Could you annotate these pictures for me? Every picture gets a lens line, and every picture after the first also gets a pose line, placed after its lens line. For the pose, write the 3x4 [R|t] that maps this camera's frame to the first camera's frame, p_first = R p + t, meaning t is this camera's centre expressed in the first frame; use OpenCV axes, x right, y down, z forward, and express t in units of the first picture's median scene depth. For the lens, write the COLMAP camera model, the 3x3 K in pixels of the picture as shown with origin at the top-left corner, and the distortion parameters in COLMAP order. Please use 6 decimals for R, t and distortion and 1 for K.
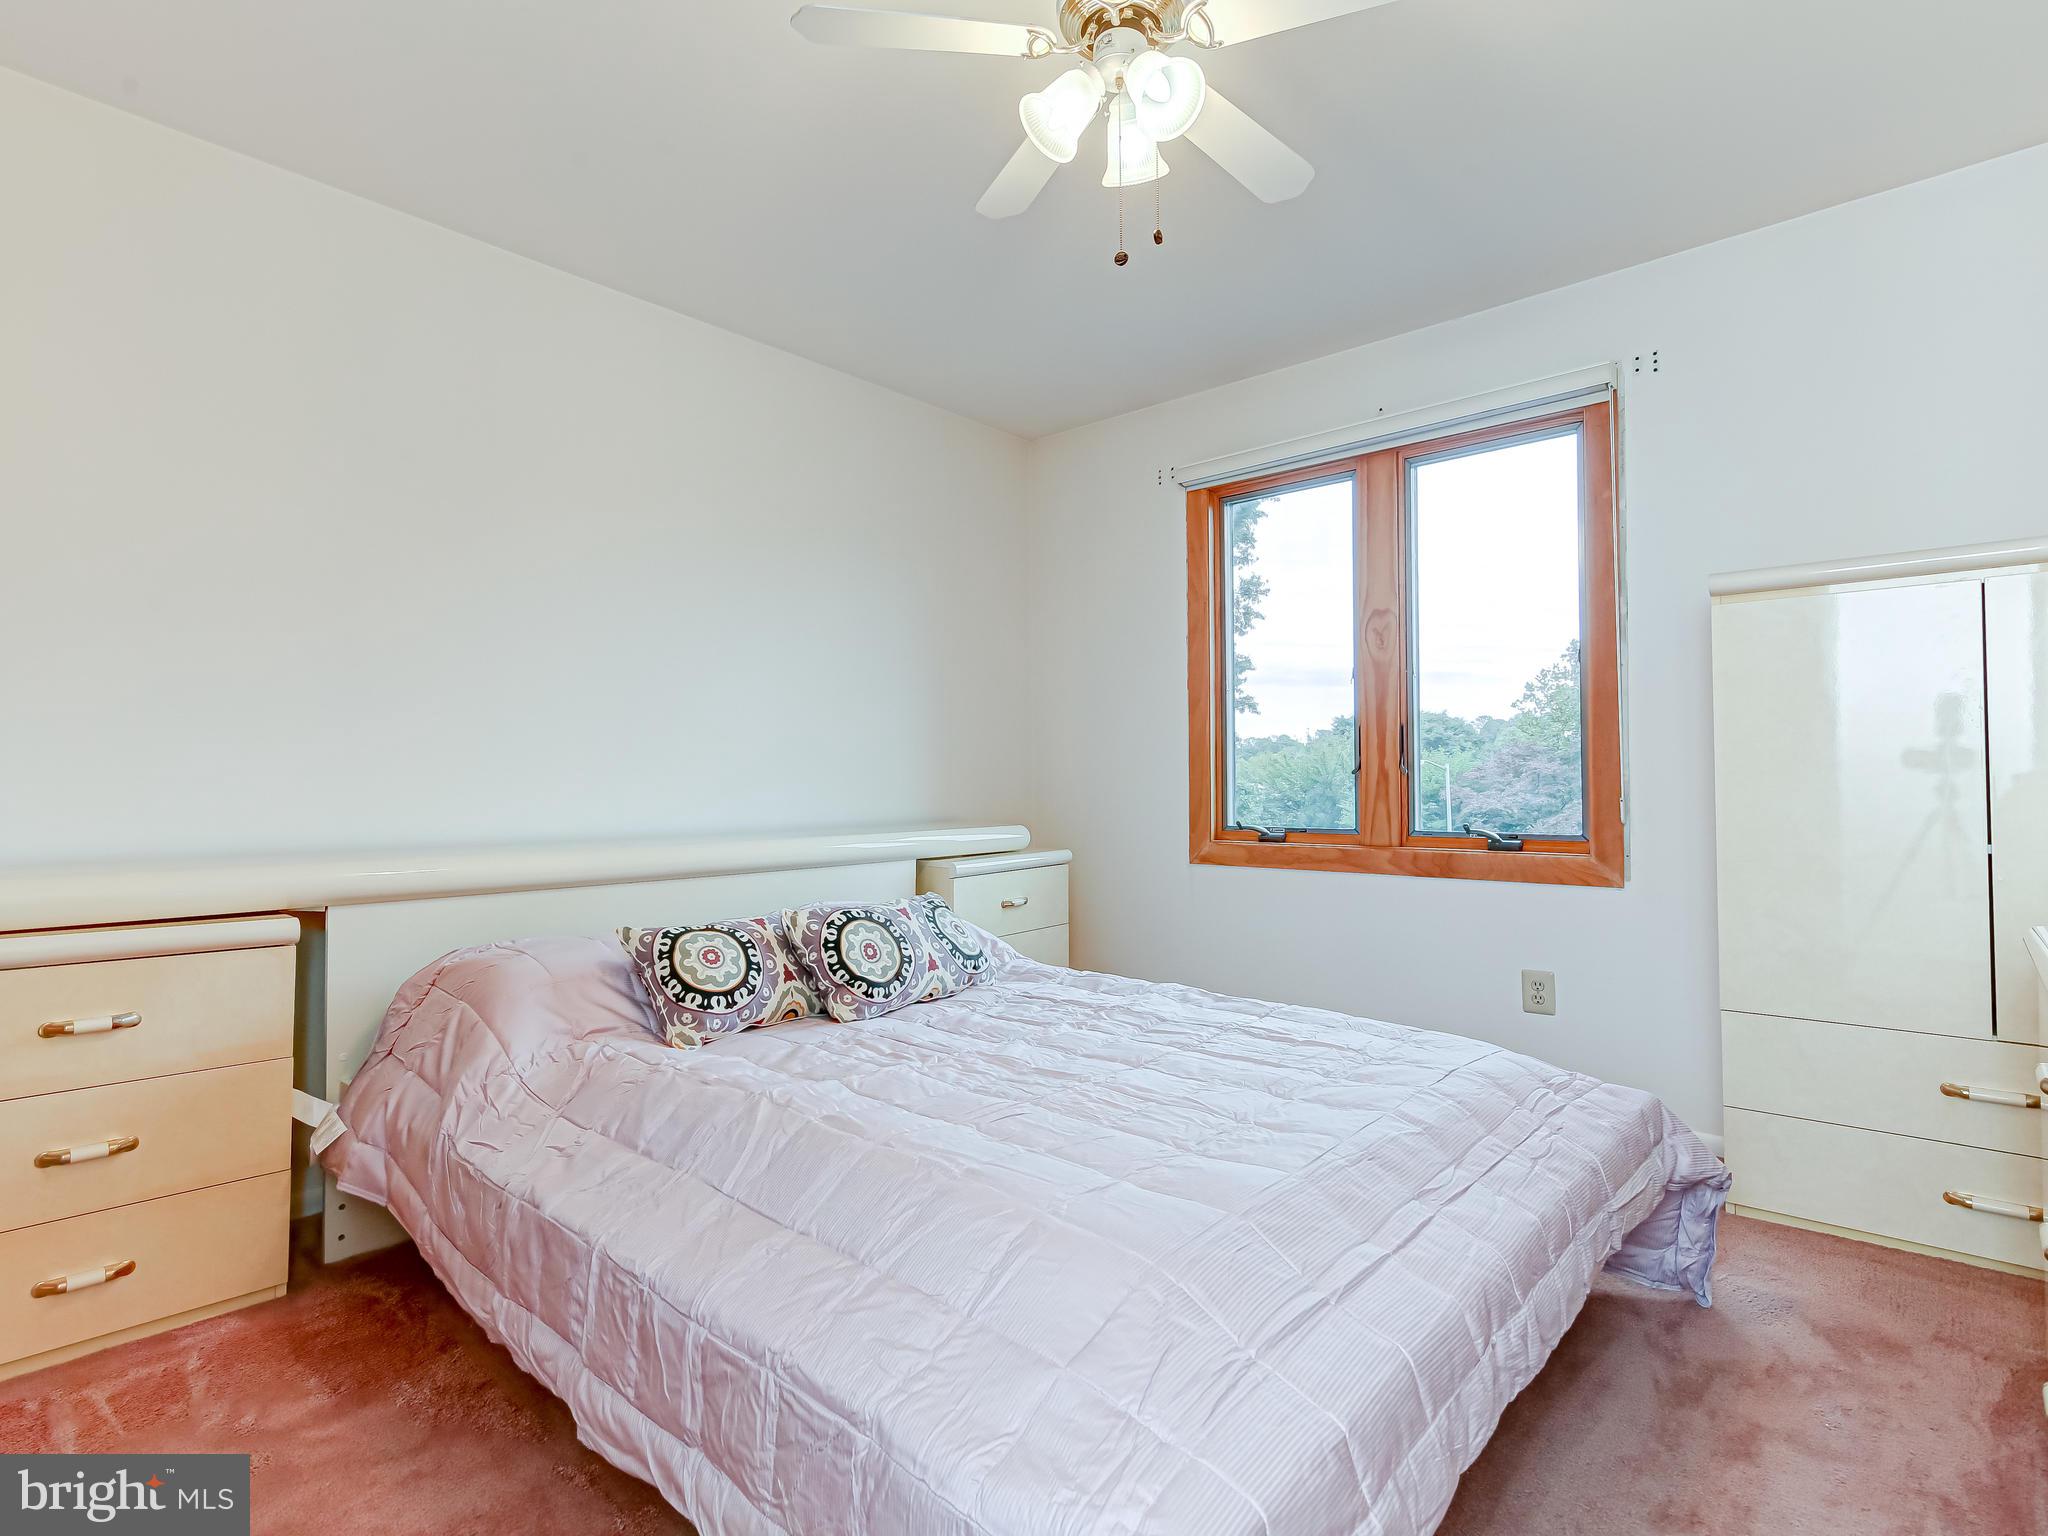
lens RADIAL K [[1045.1, 0, 1027.1], [0, 1045.1, 753.0], [0, 0, 1]] dist [0.001788, 0.000131]
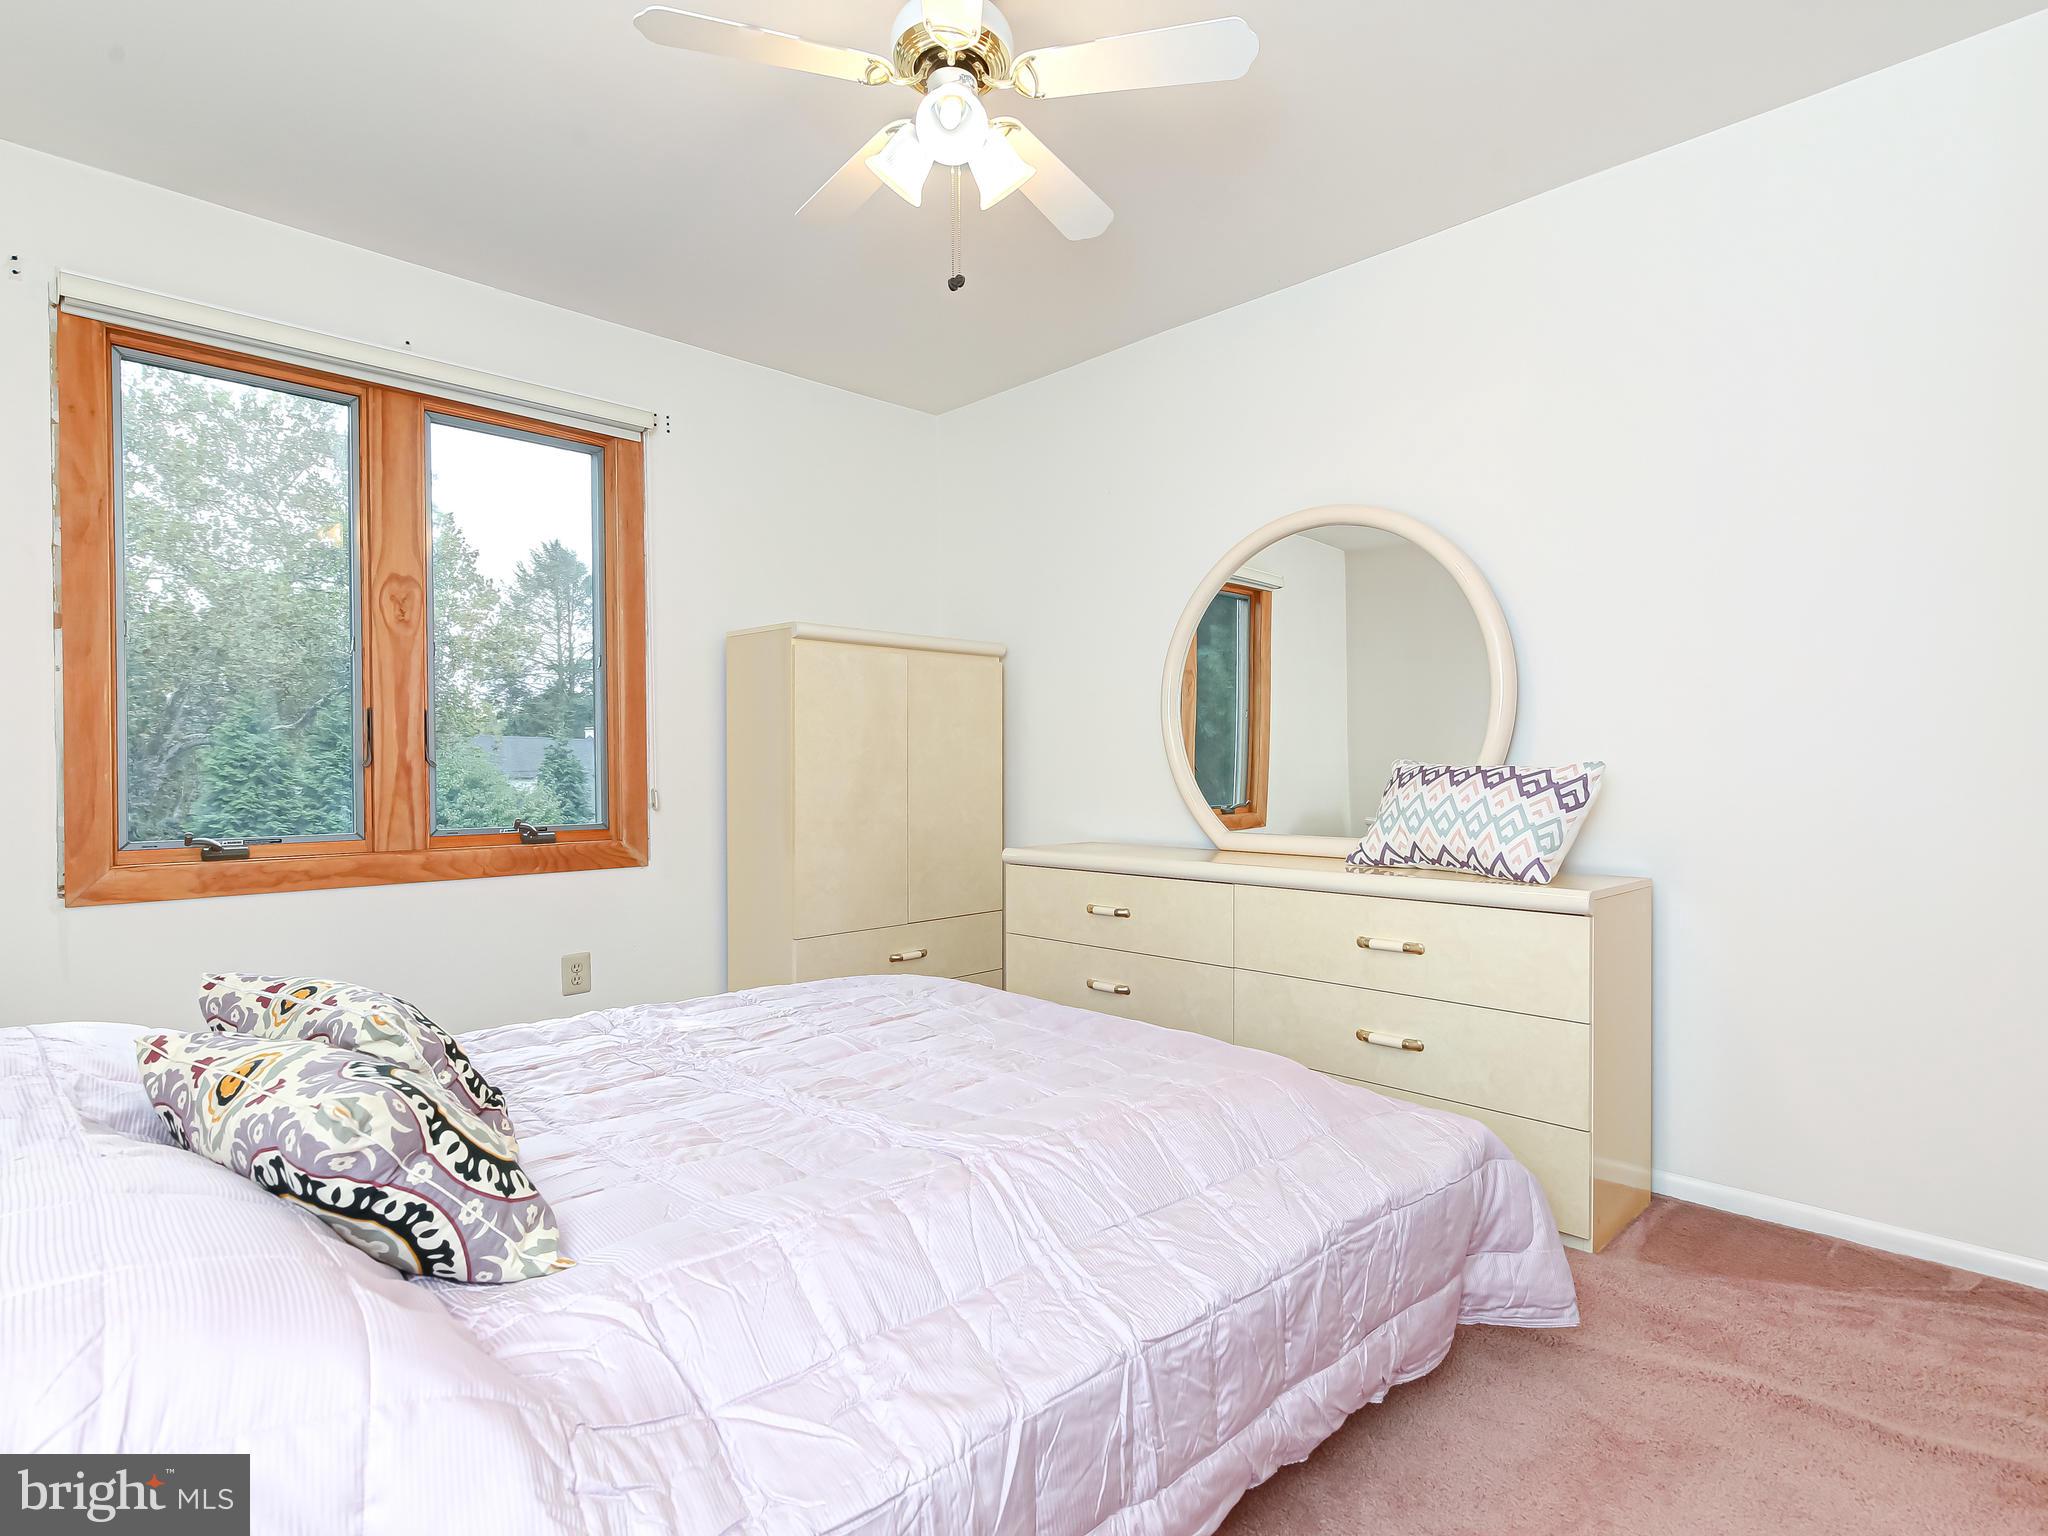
lens RADIAL K [[1069.5, 0, 1022.4], [0, 1069.5, 762.1], [0, 0, 1]] dist [0.004804, 0.001853]
pose [[0.099765, 0.016185, 0.994879, -0.540573], [-0.020923, 0.999681, -0.014165, 0.020004], [-0.994791, -0.019403, 0.100072, 0.441628]]
